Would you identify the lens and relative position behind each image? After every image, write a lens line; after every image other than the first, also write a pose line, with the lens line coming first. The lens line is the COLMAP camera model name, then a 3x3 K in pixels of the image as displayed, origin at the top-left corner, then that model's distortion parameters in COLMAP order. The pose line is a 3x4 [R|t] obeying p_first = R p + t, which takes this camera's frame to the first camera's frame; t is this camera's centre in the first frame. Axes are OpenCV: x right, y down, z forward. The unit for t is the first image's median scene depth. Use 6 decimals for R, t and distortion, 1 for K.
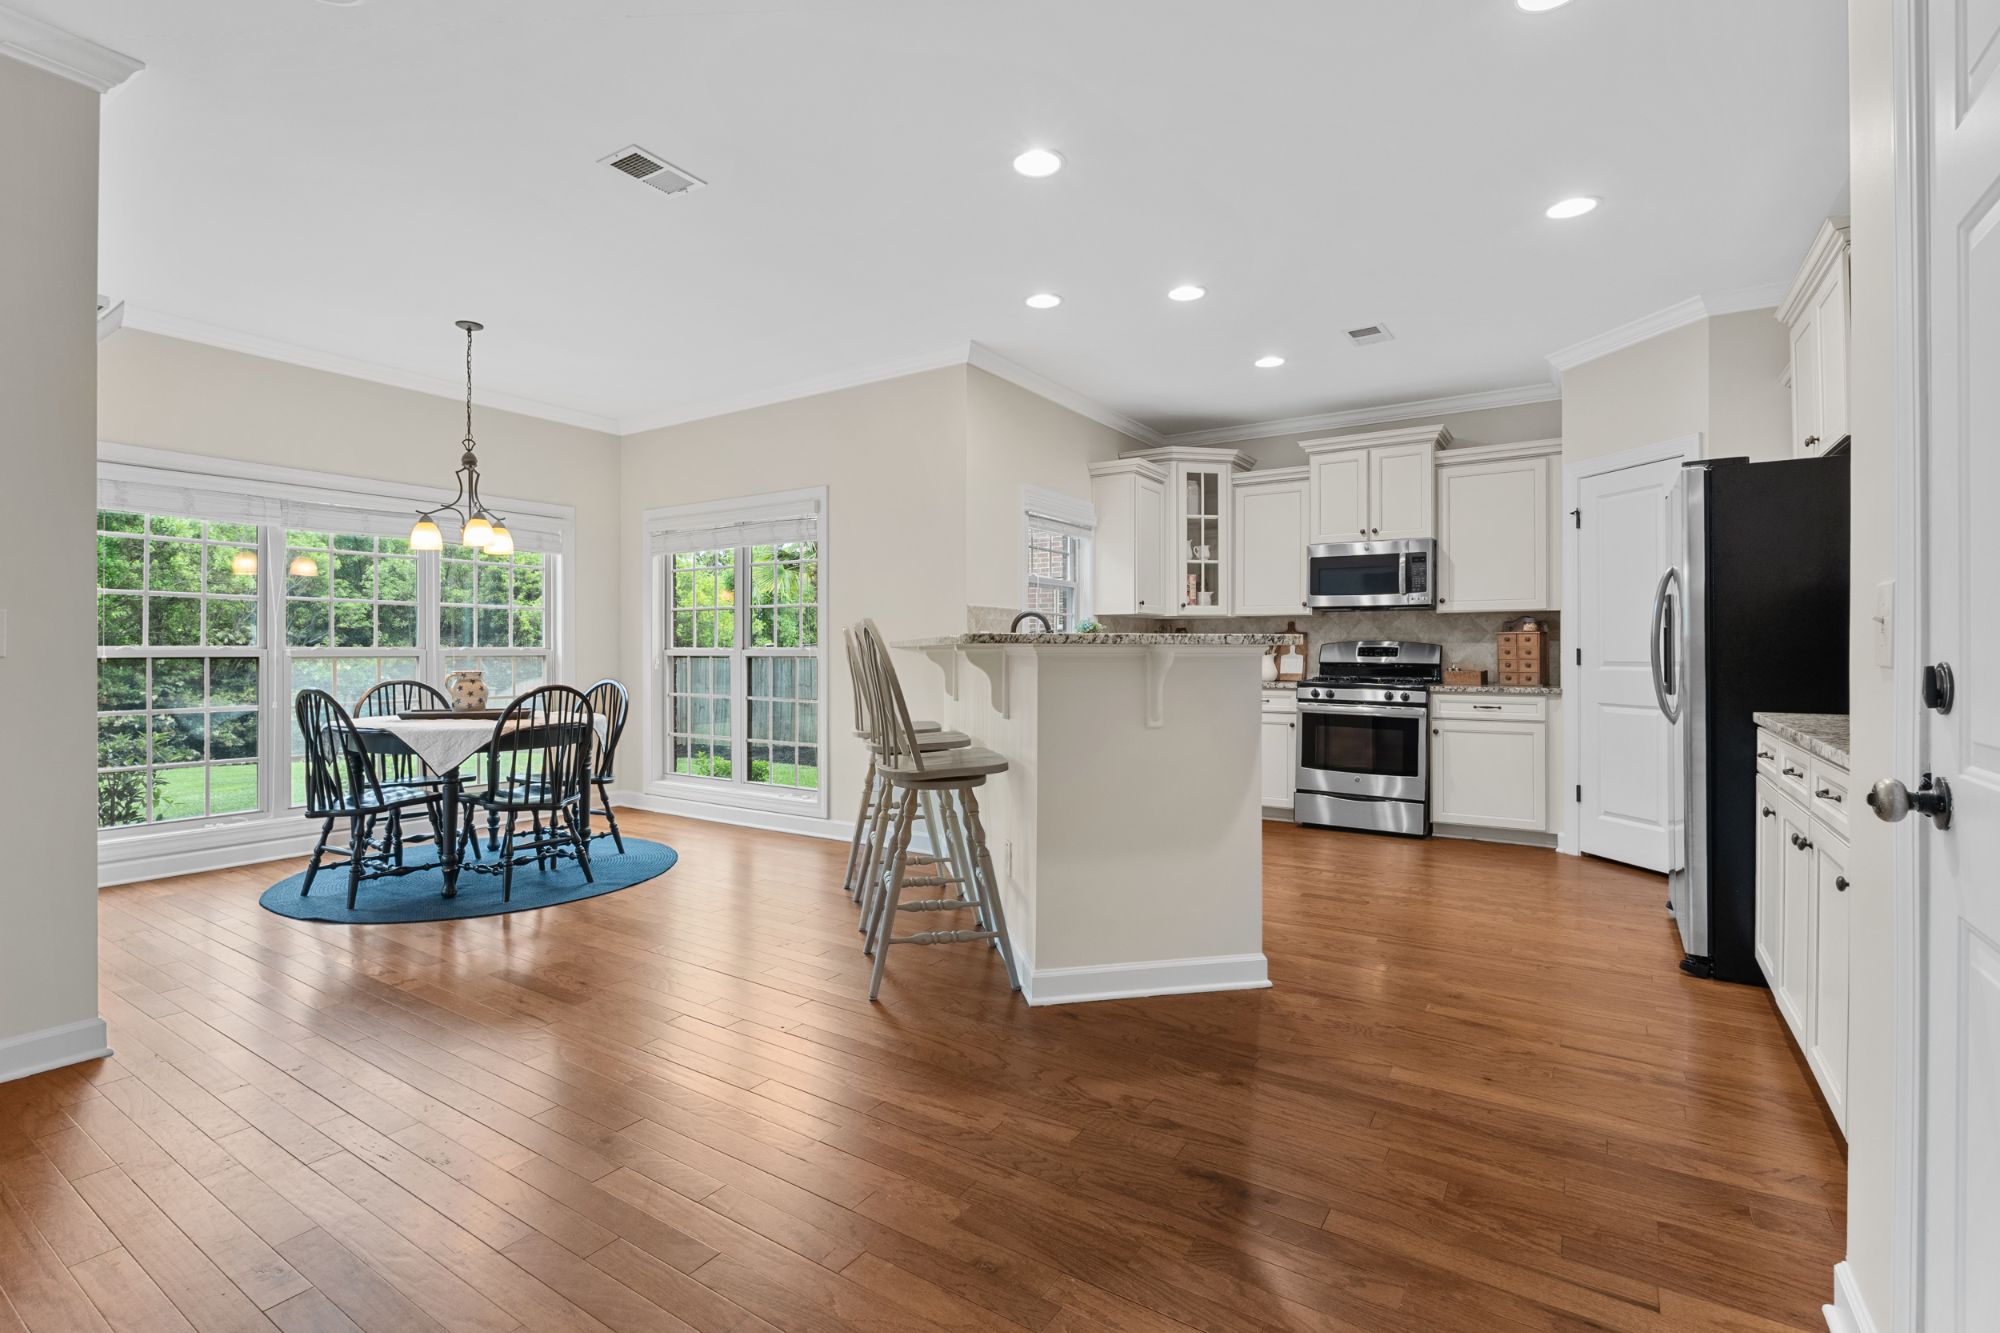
lens RADIAL K [[917.1, 0, 1000.0], [0, 917.1, 648.2], [0, 0, 1]] dist [-0.007467, 0.000170]
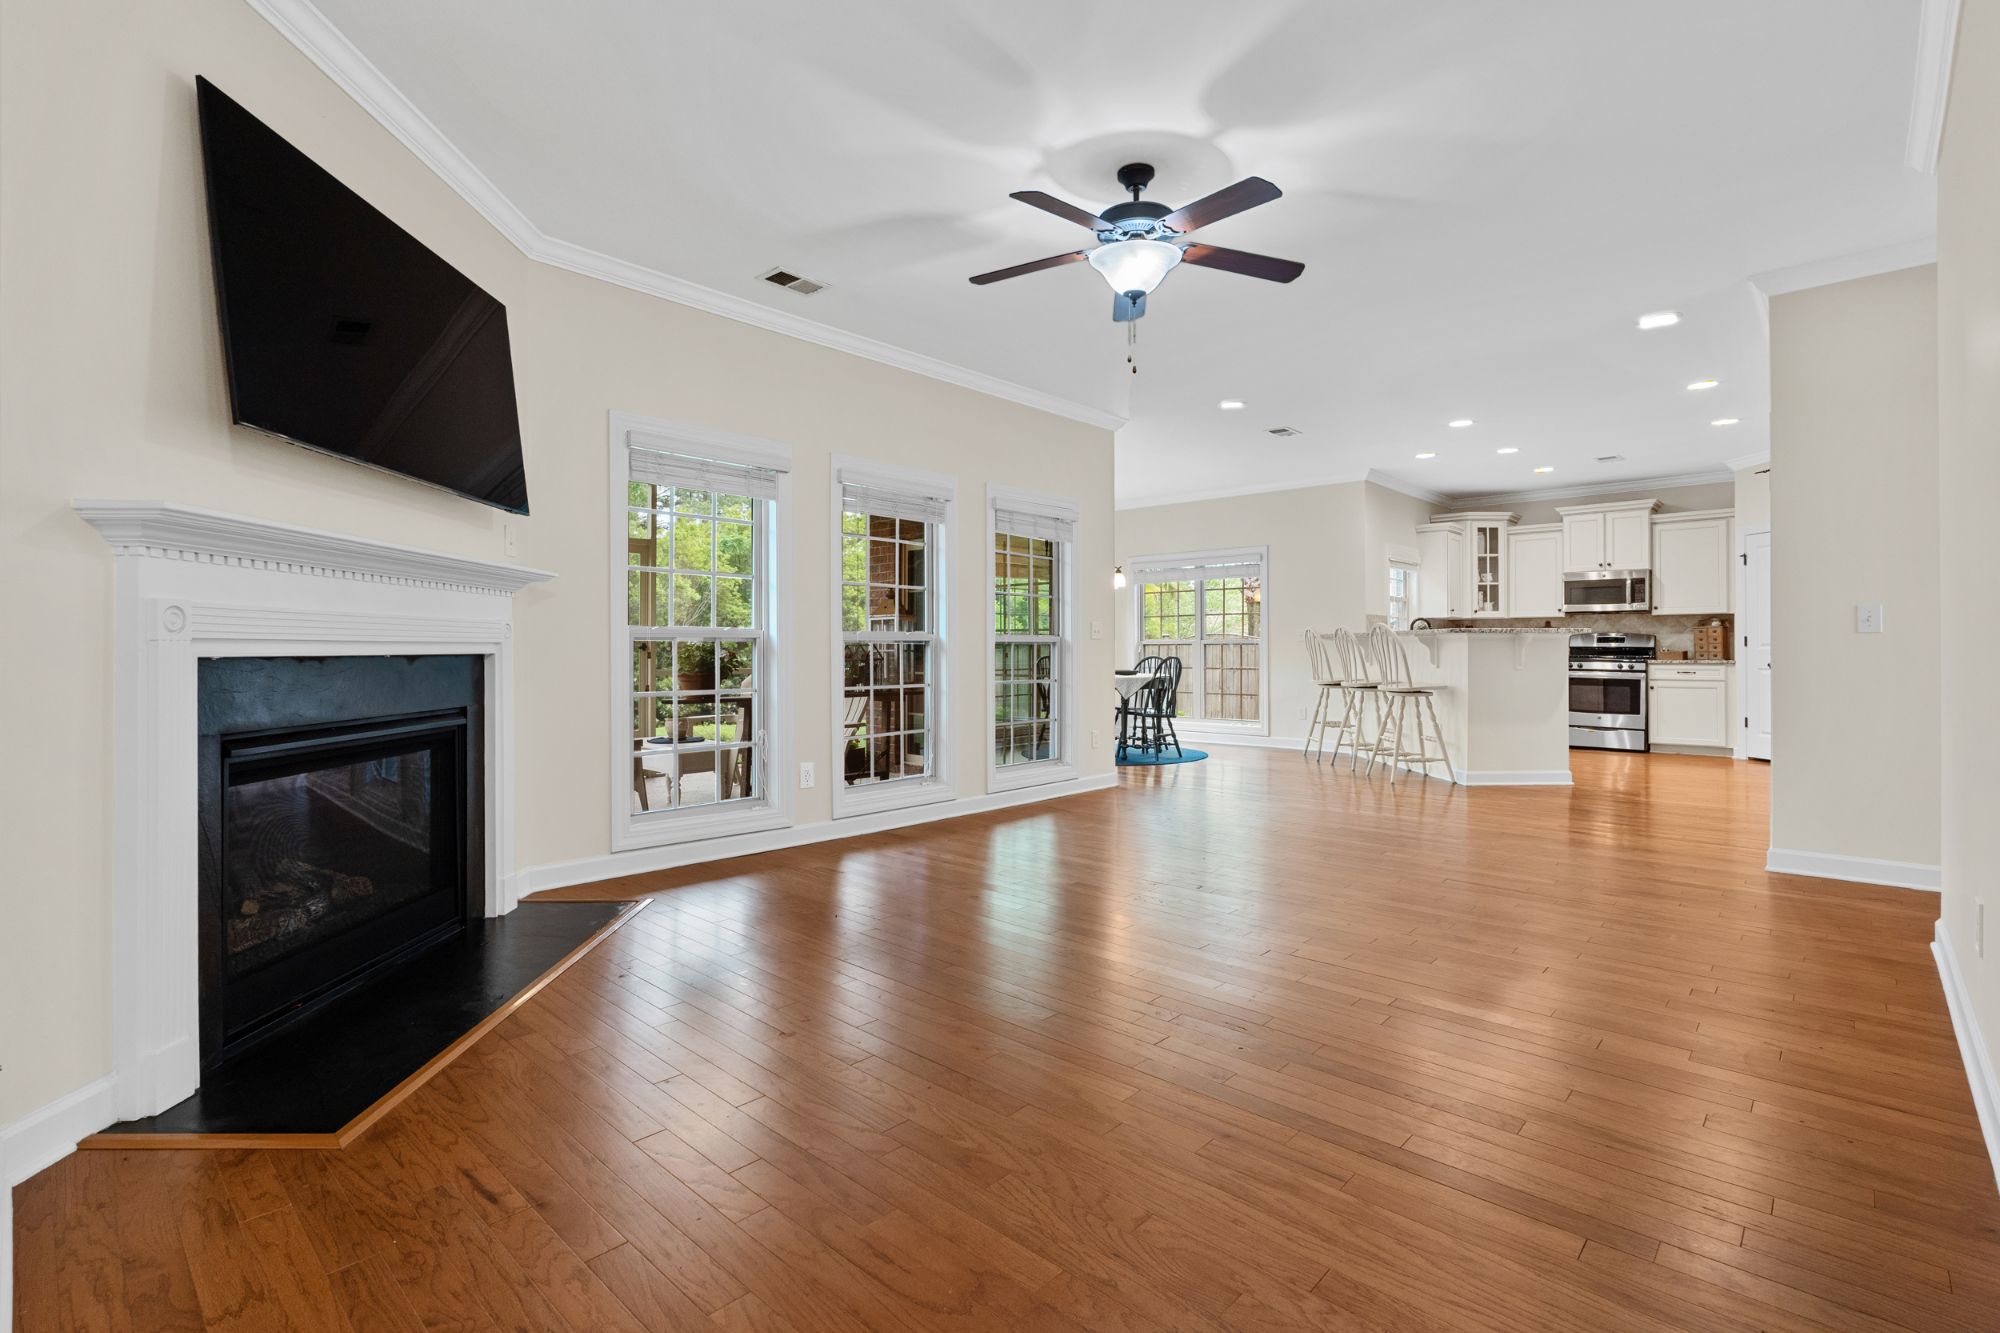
lens RADIAL K [[917.1, 0, 997.2], [0, 917.1, 647.6], [0, 0, 1]] dist [-0.007467, 0.000170]
pose [[0.985444, -0.002133, -0.169987, -0.386981], [0.002073, 0.999998, -0.000531, 0.016940], [0.169988, 0.000171, 0.985446, -0.783272]]
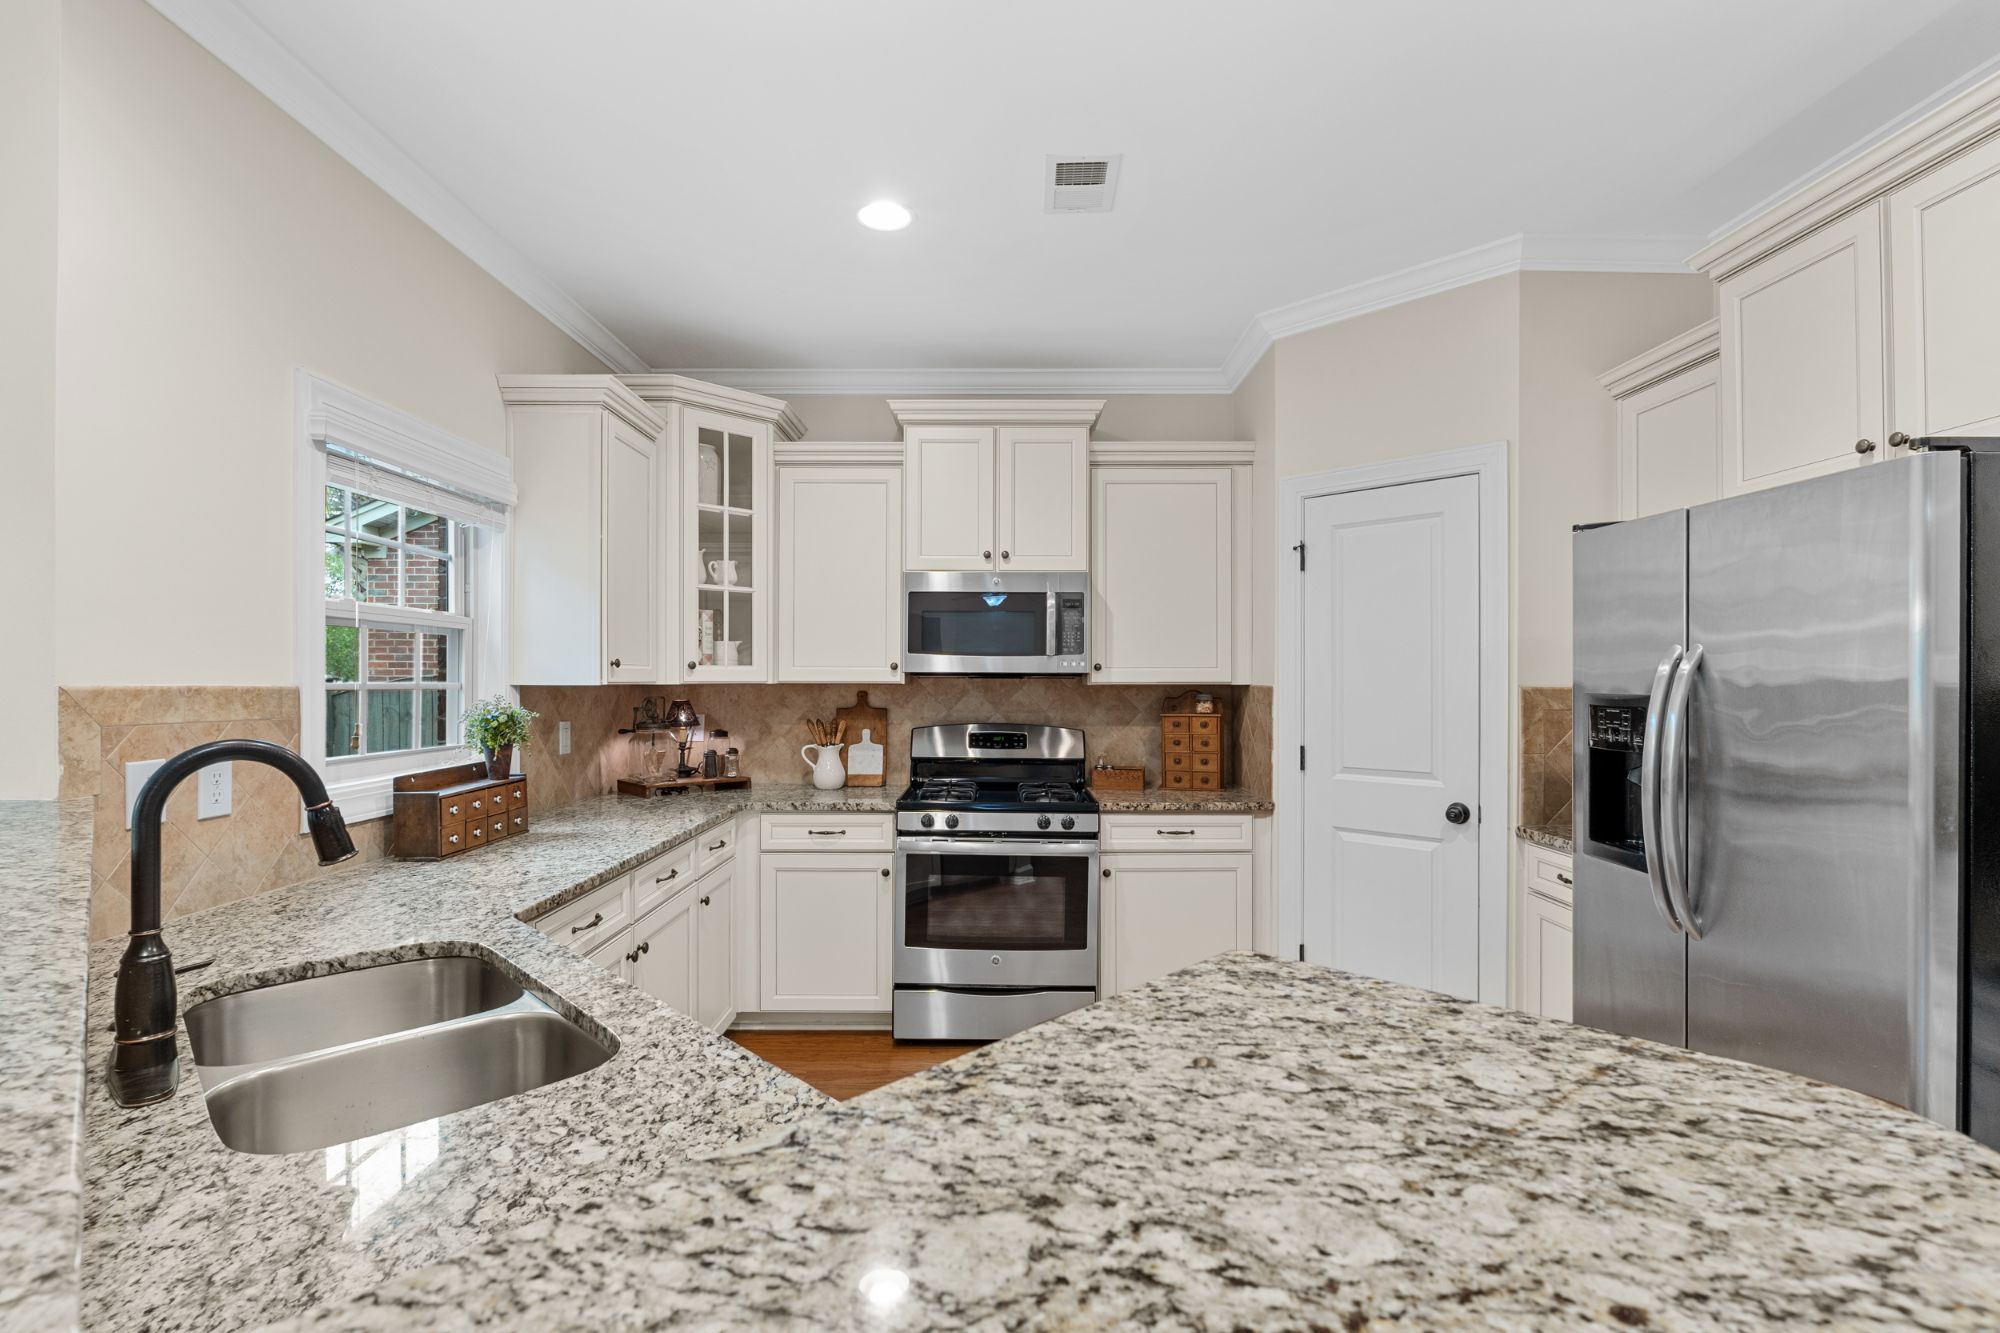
lens RADIAL K [[917.1, 0, 992.1], [0, 917.1, 678.8], [0, 0, 1]] dist [-0.007467, 0.000170]
pose [[0.838761, 0.000530, 0.544500, 0.056002], [-0.002110, 0.999995, 0.002276, -0.044957], [-0.544496, -0.003058, 0.838758, 0.485730]]
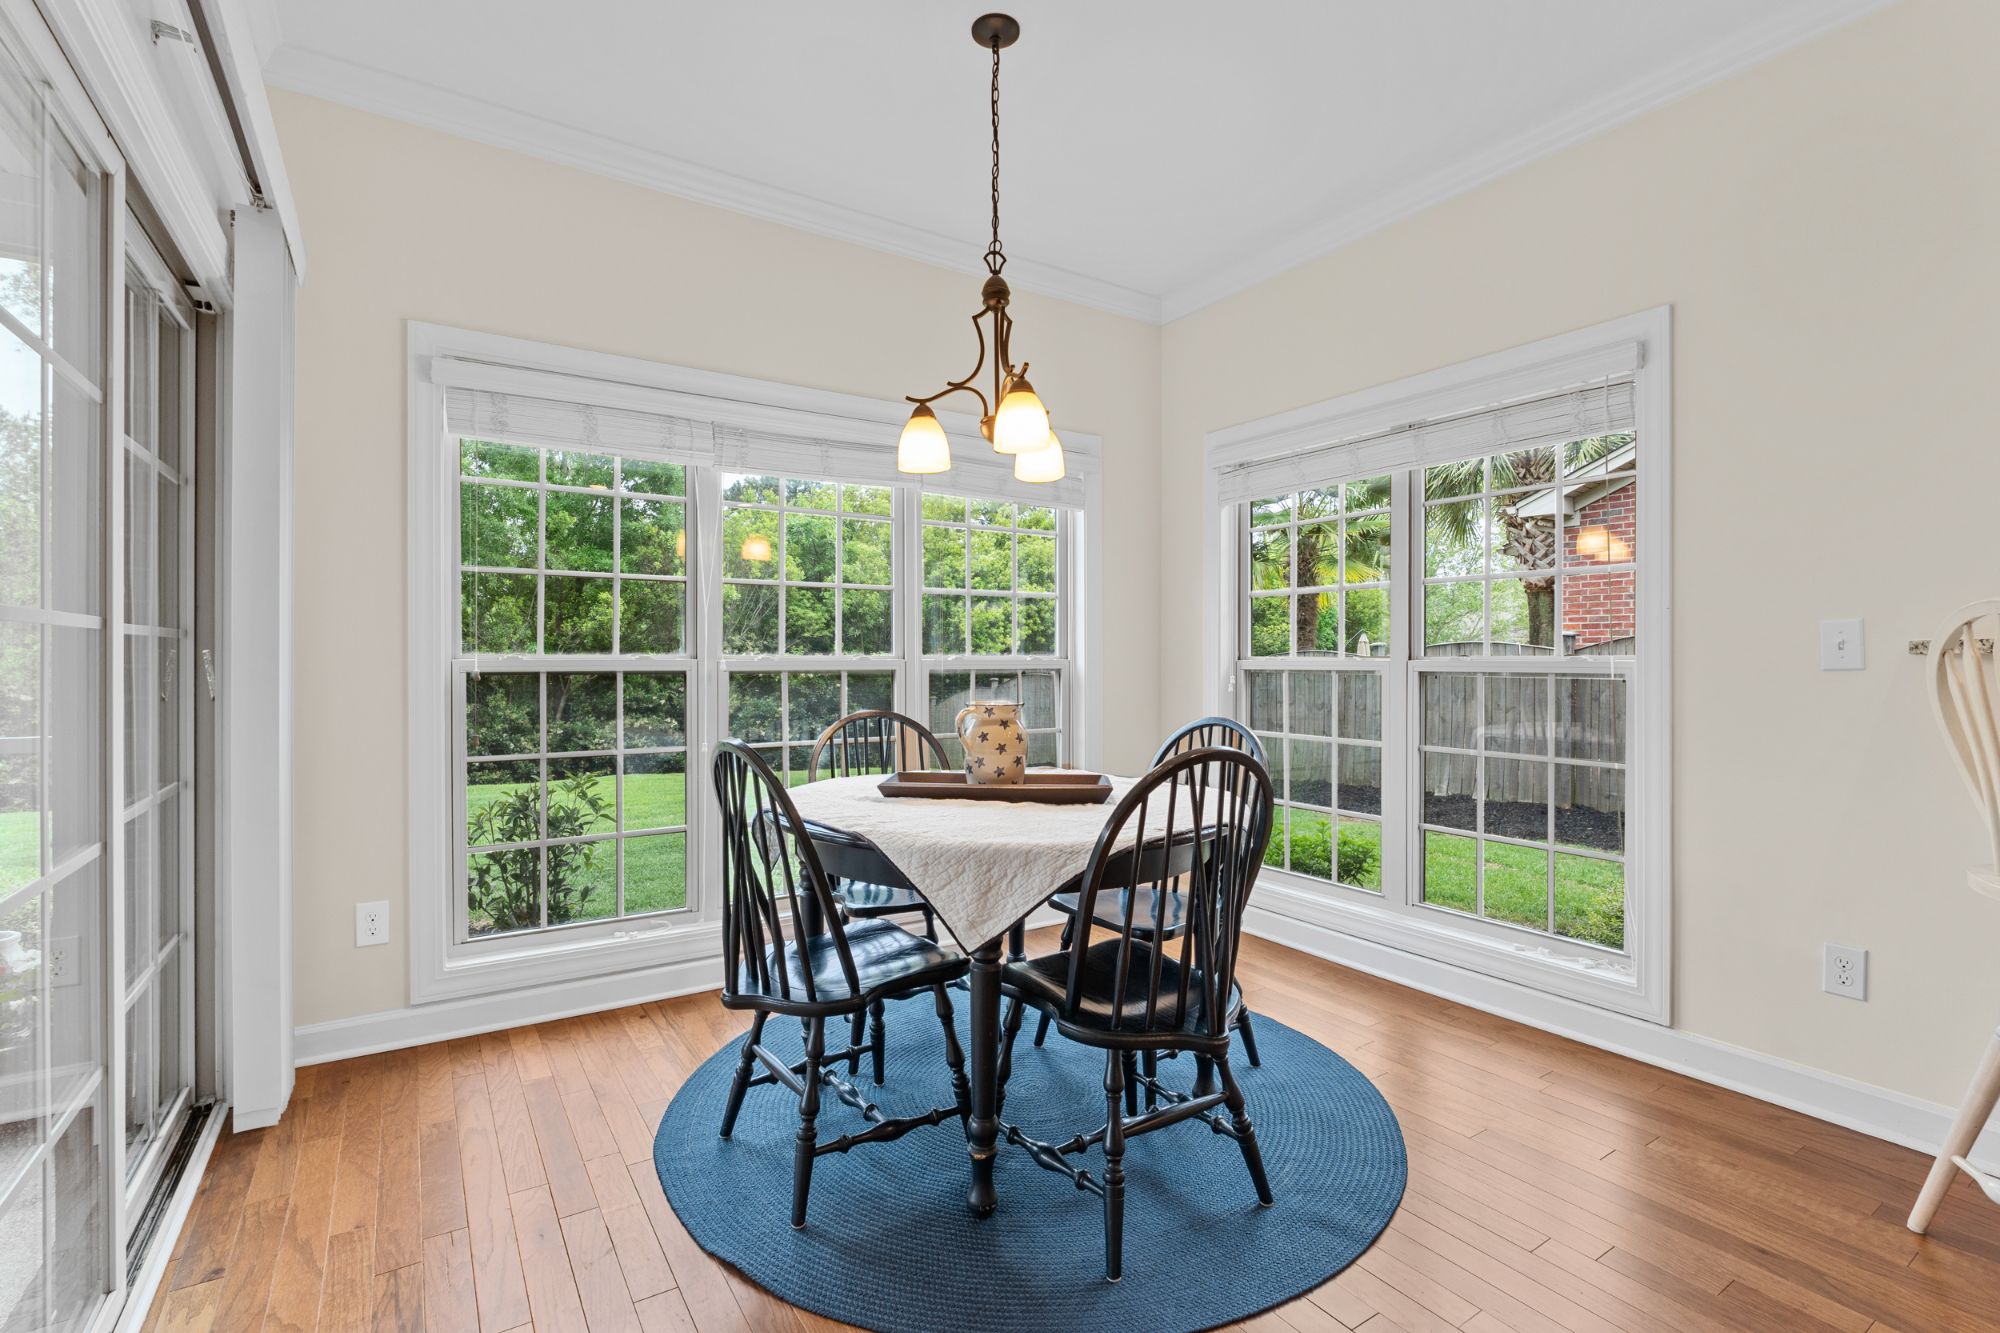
lens RADIAL K [[917.1, 0, 1001.3], [0, 917.1, 654.3], [0, 0, 1]] dist [-0.007467, 0.000170]
pose [[0.914445, -0.000905, -0.404709, -0.301377], [-0.000378, 0.999995, -0.003090, -0.000176], [0.404710, 0.002979, 0.914440, 0.433279]]
